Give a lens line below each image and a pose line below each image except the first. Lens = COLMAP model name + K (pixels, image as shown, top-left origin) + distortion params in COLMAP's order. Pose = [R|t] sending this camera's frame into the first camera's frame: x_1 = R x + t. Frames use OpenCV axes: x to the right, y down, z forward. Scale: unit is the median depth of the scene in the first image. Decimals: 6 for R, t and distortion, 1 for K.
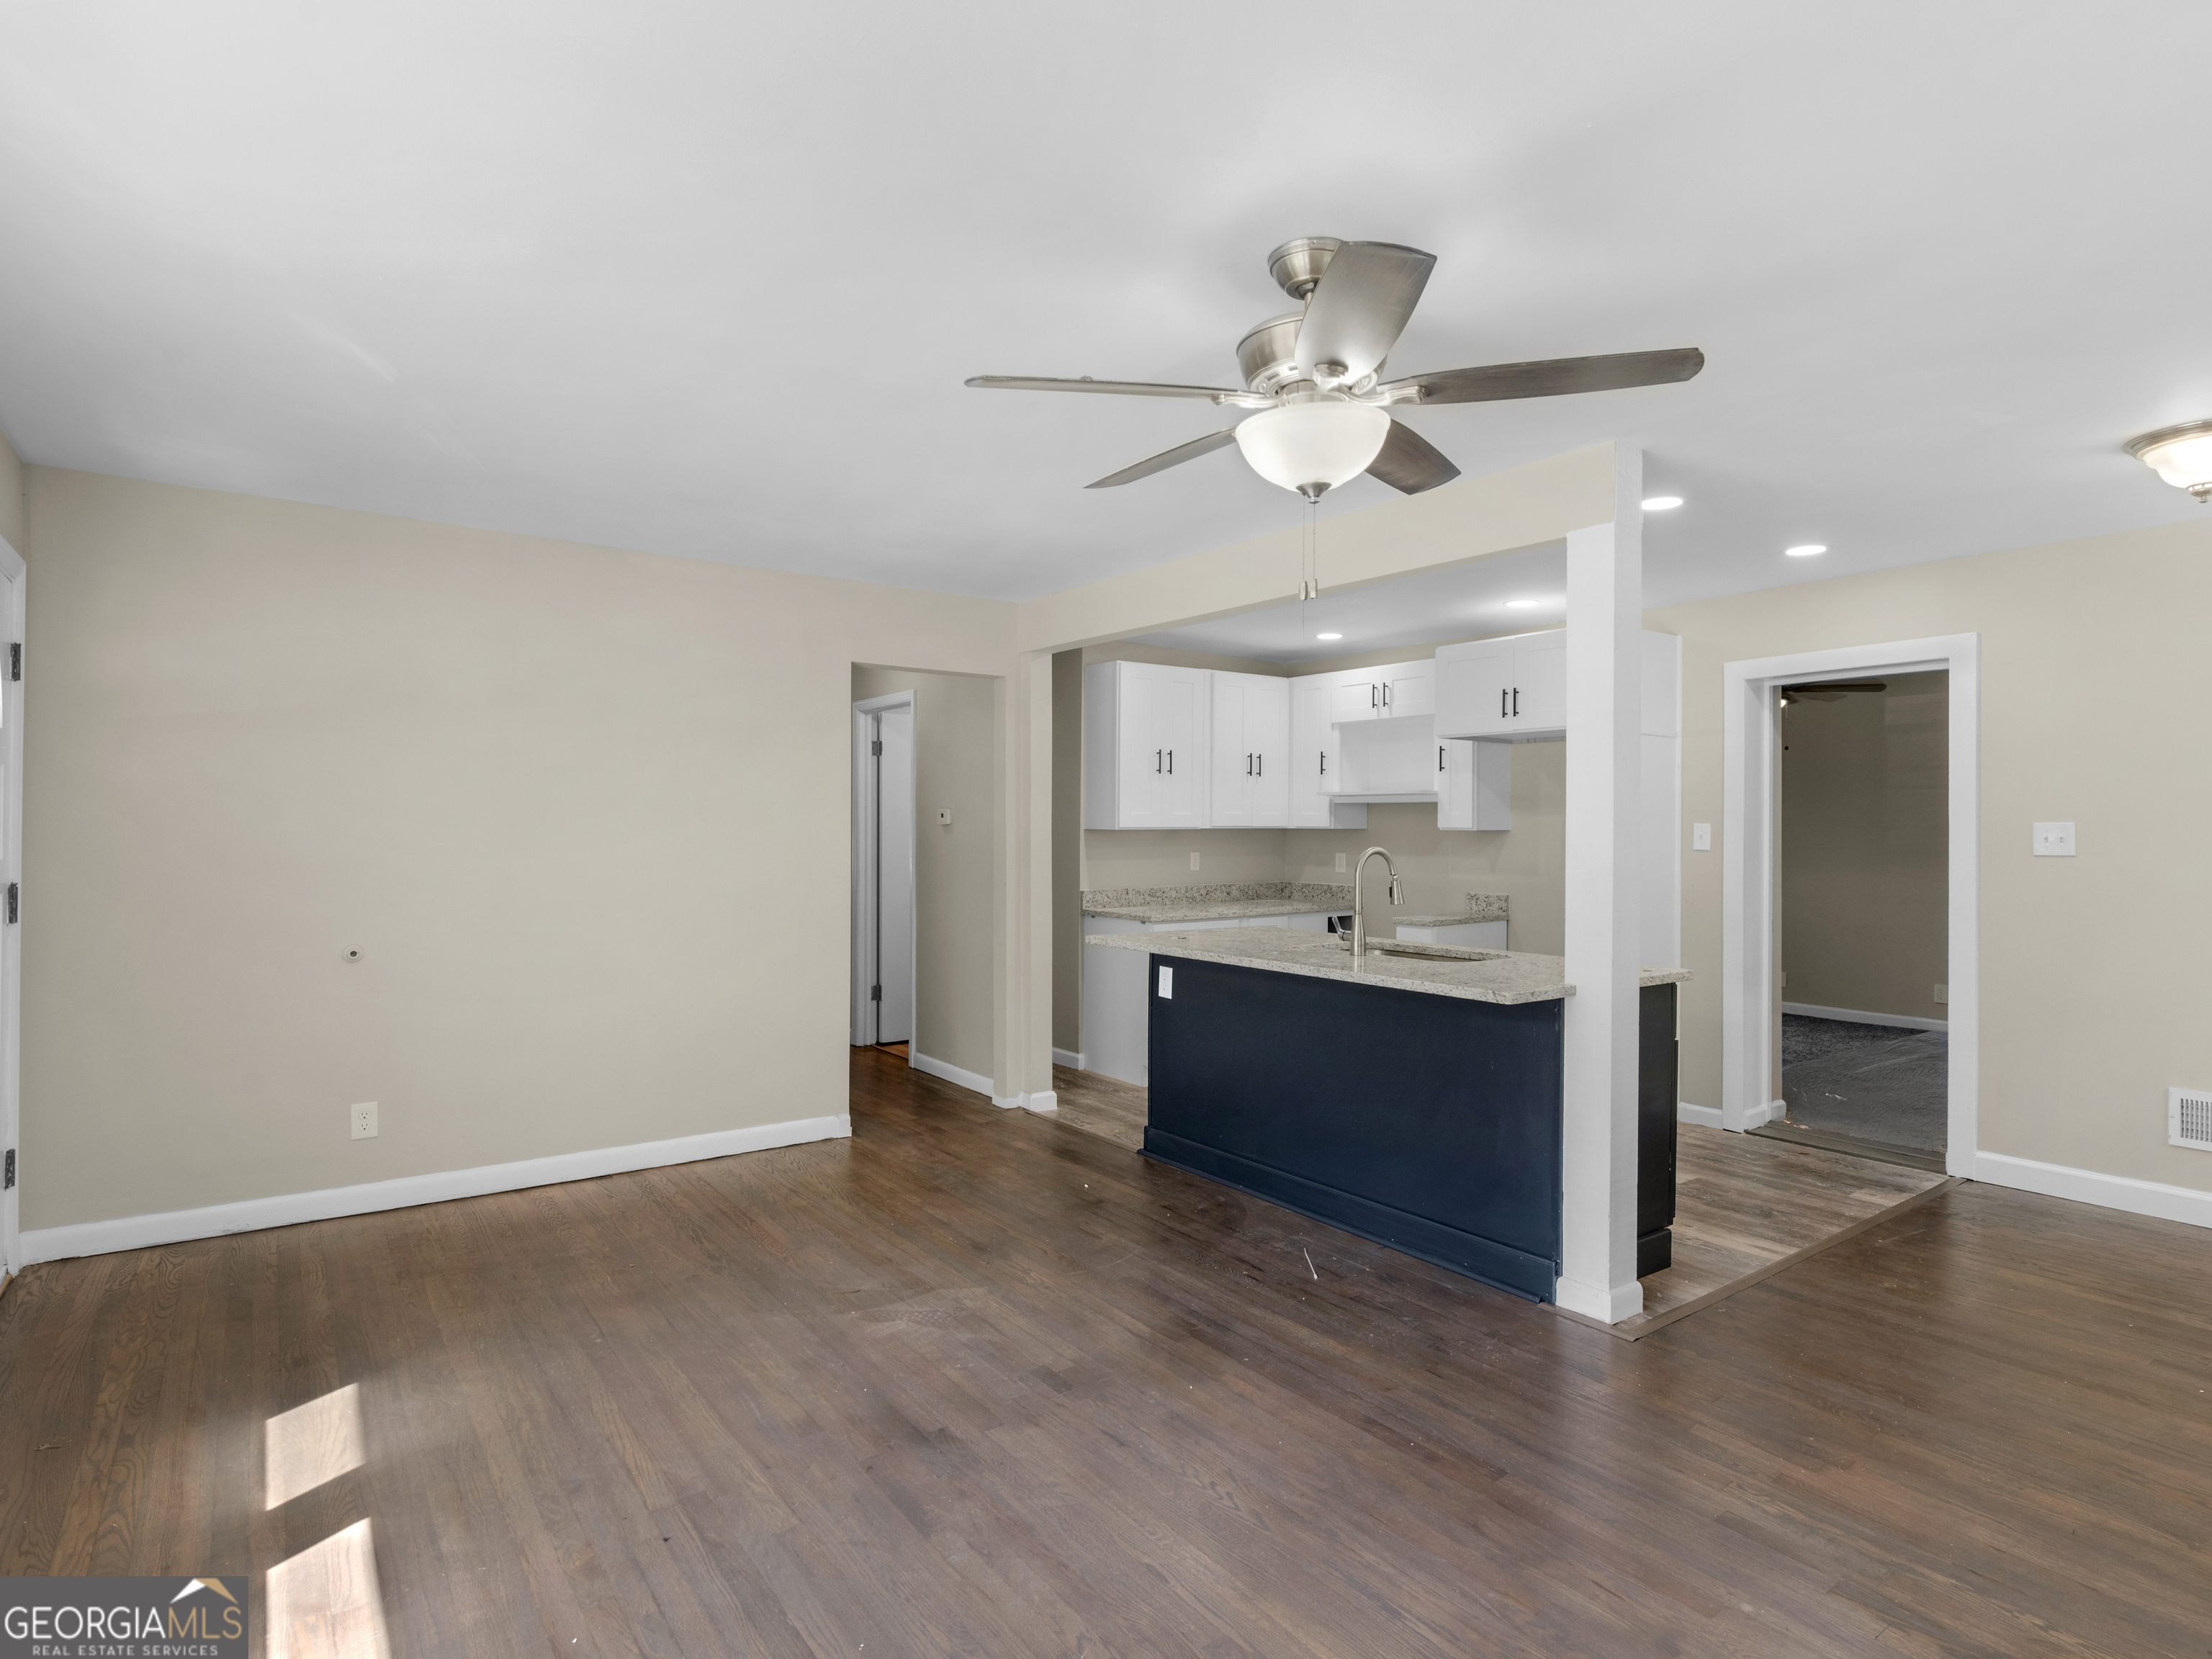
lens RADIAL K [[1170.8, 0, 1106.0], [0, 1170.8, 829.5], [0, 0, 1]] dist [-0.001638, 0.000214]
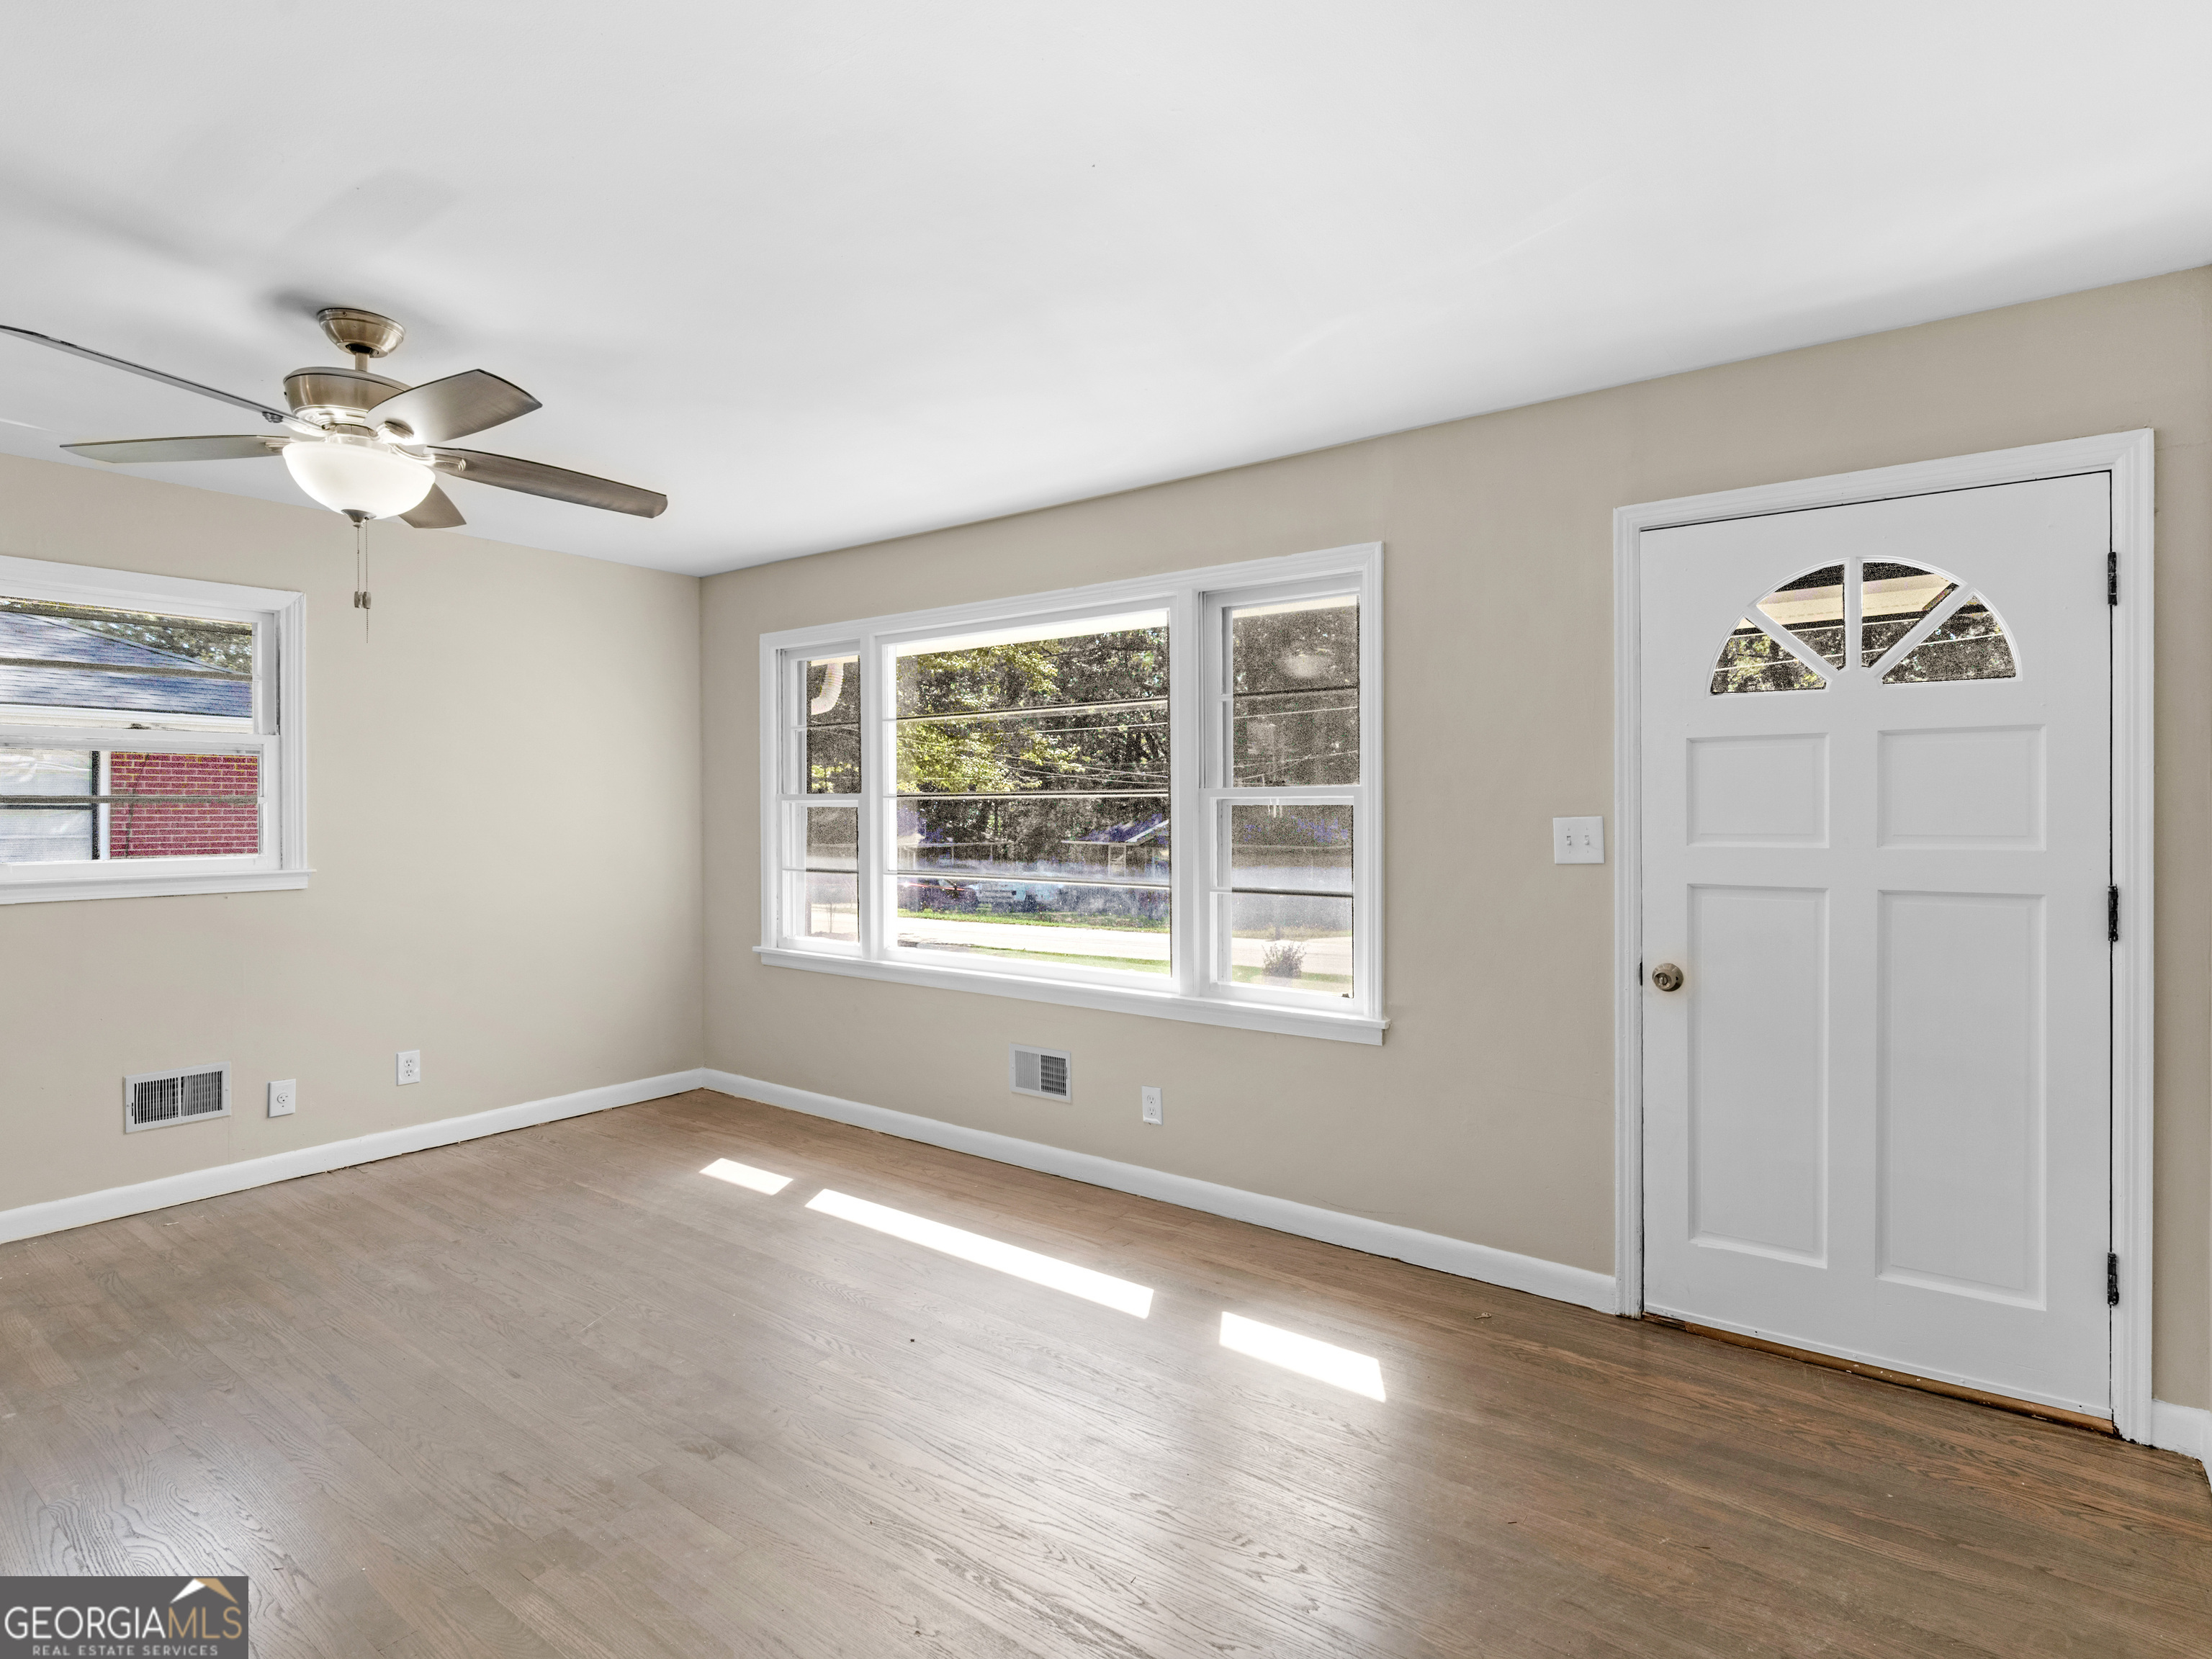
lens RADIAL K [[1176.4, 0, 1104.5], [0, 1176.4, 808.3], [0, 0, 1]] dist [-0.002207, 0.000600]
pose [[-0.958432, 0.000222, -0.285322, -0.107916], [-0.001138, 0.999989, 0.004603, -0.001322], [0.285320, 0.004736, -0.958421, 1.227261]]
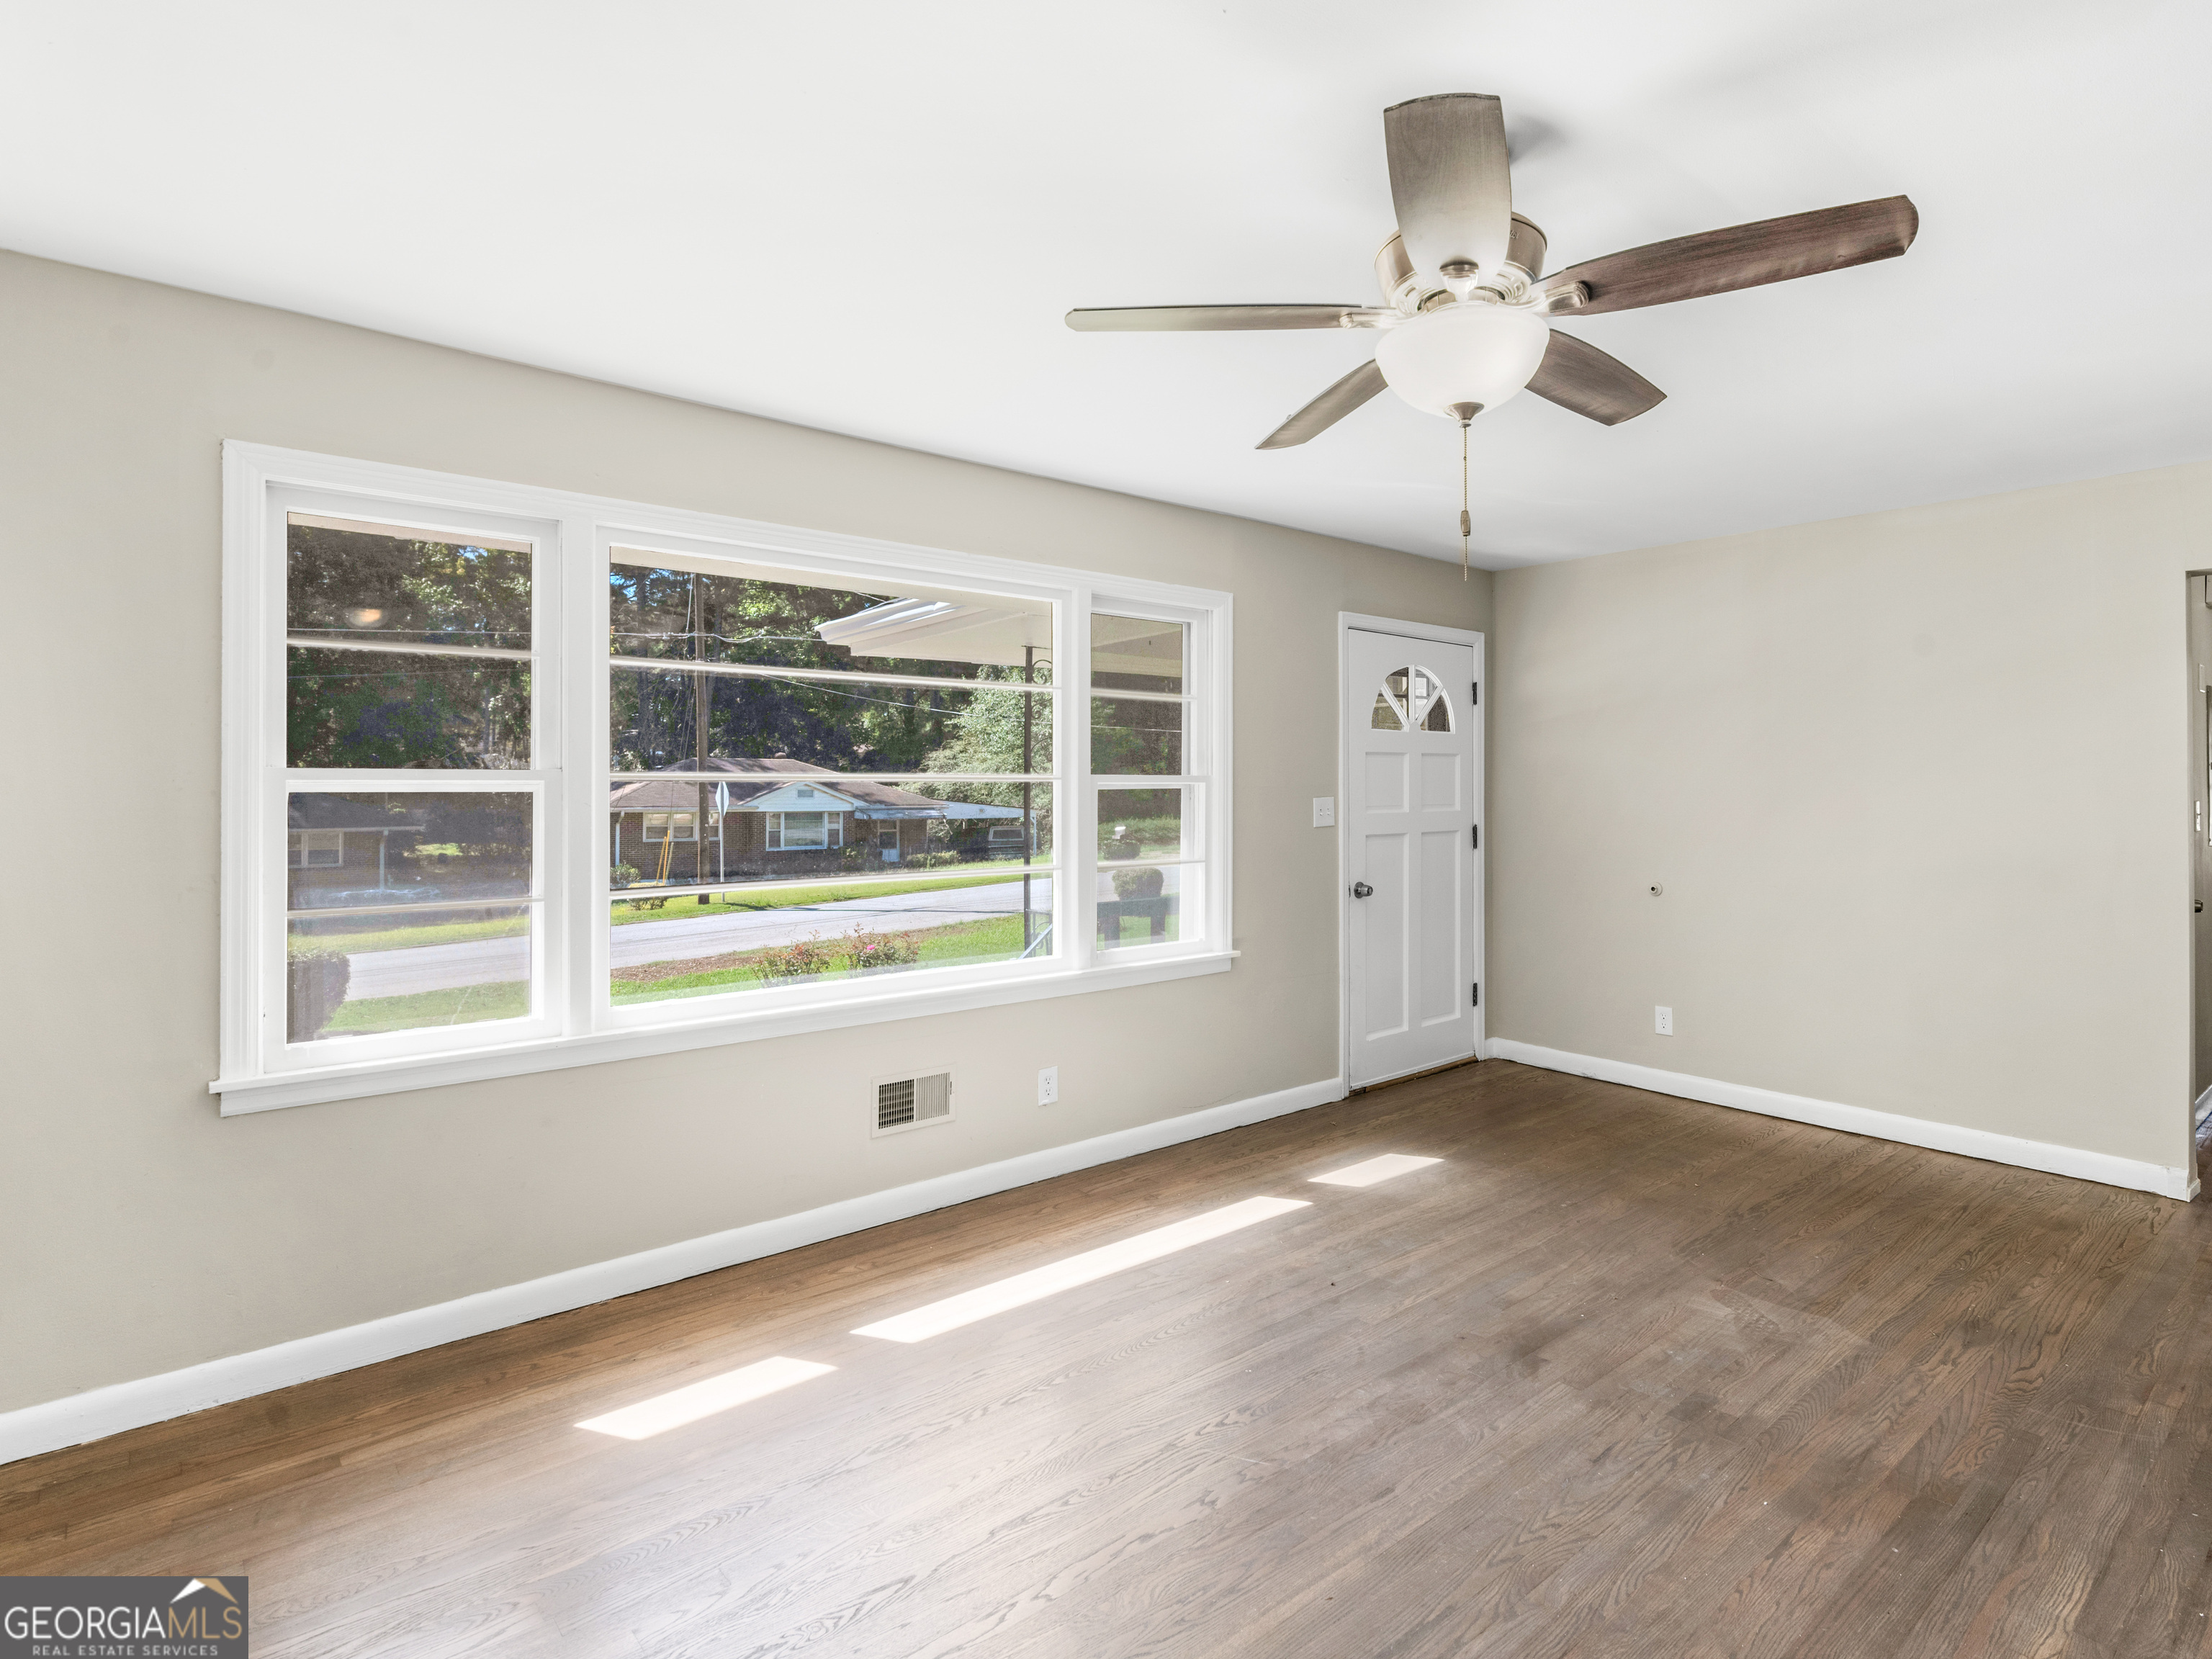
lens RADIAL K [[1146.5, 0, 1234.1], [0, 1146.5, 768.8], [0, 0, 1]] dist [-0.000159, 0.000226]
pose [[0.120515, -0.022209, -0.992463, 0.533052], [-0.001992, 0.999742, -0.022614, 0.004790], [0.992710, 0.004702, 0.120440, 0.372092]]
